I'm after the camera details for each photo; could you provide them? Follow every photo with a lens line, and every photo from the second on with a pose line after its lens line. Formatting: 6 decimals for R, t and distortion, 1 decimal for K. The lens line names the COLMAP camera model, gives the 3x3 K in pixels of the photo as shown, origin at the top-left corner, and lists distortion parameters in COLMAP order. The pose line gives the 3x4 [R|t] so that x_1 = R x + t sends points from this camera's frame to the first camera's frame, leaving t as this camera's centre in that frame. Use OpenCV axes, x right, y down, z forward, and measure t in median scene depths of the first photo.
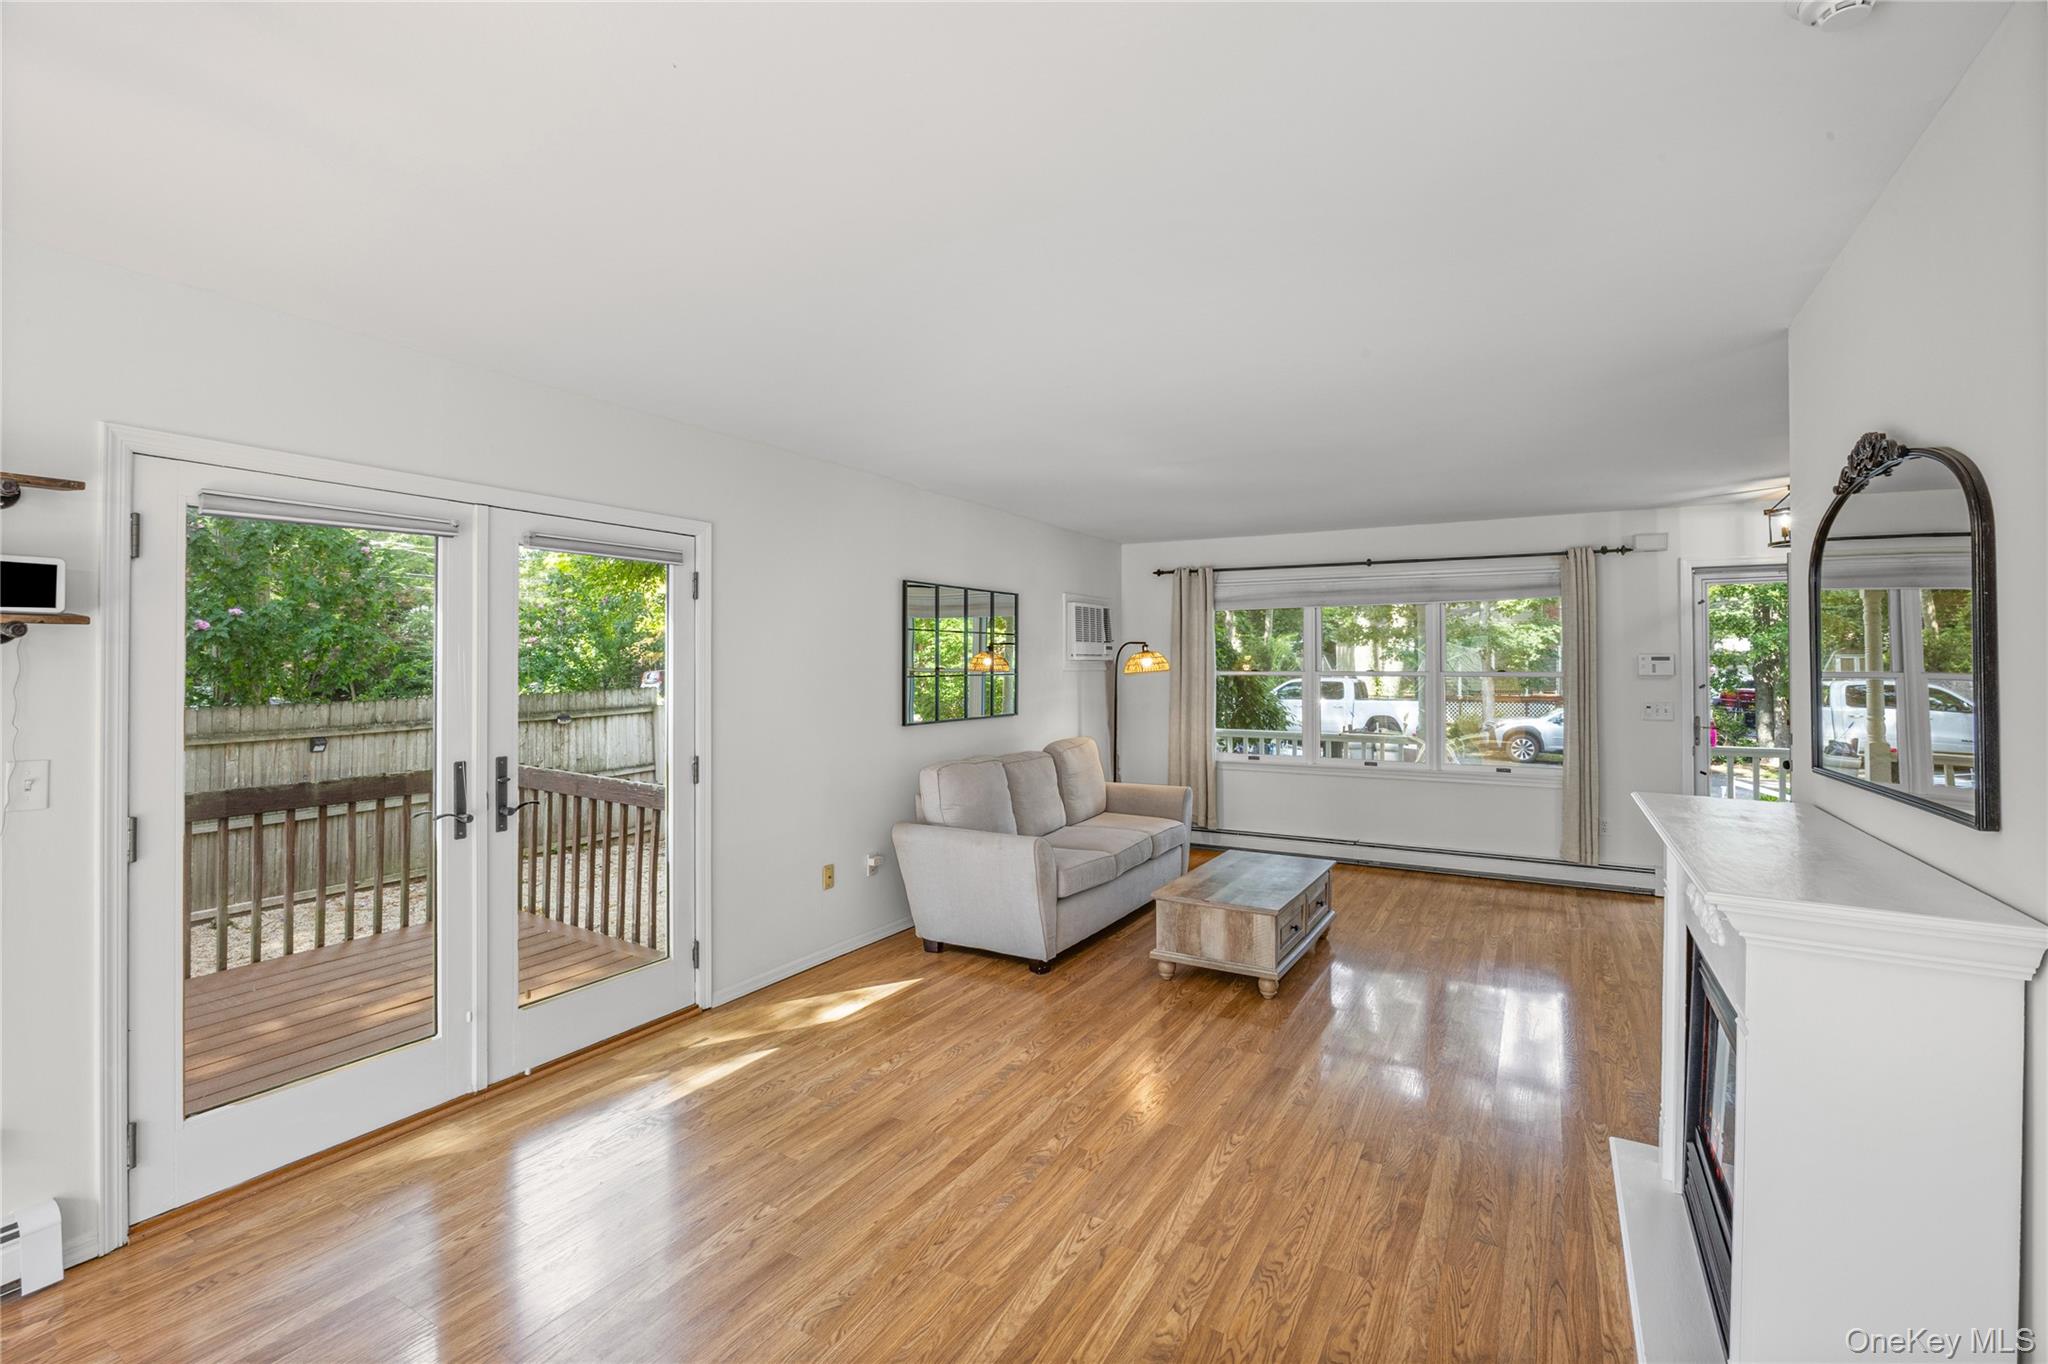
lens RADIAL K [[905.4, 0, 1032.2], [0, 905.4, 649.7], [0, 0, 1]] dist [-0.016973, 0.000942]
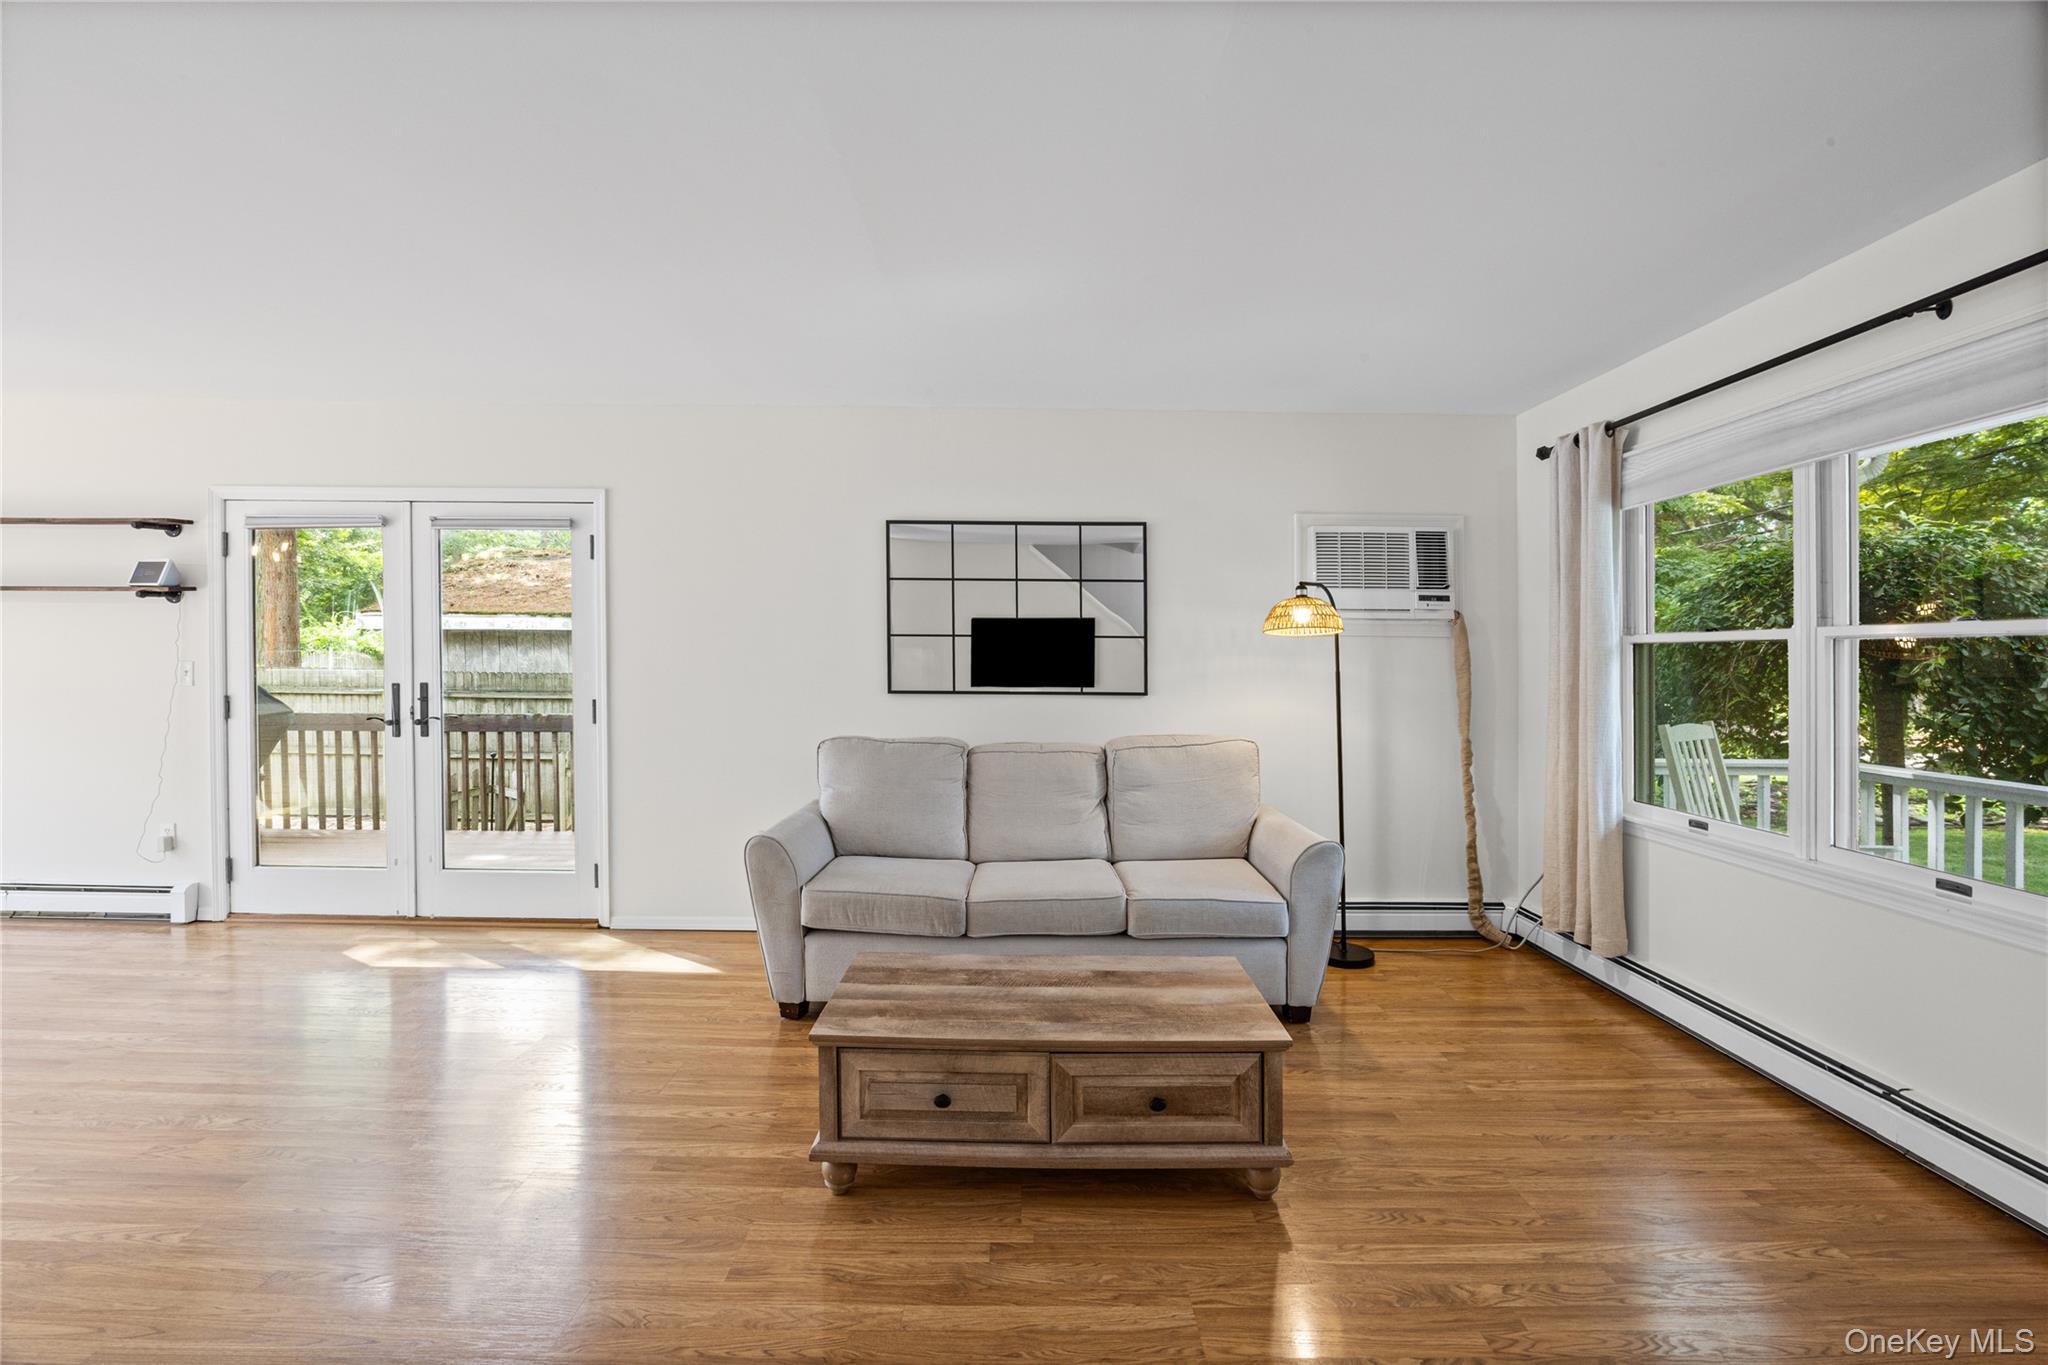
lens RADIAL K [[905.4, 0, 1017.3], [0, 905.4, 654.6], [0, 0, 1]] dist [-0.016973, 0.000942]
pose [[0.497413, 0.018944, -0.867307, 0.891189], [0.003434, 0.999711, 0.023805, 0.039074], [0.867507, -0.014819, 0.497204, 0.932136]]
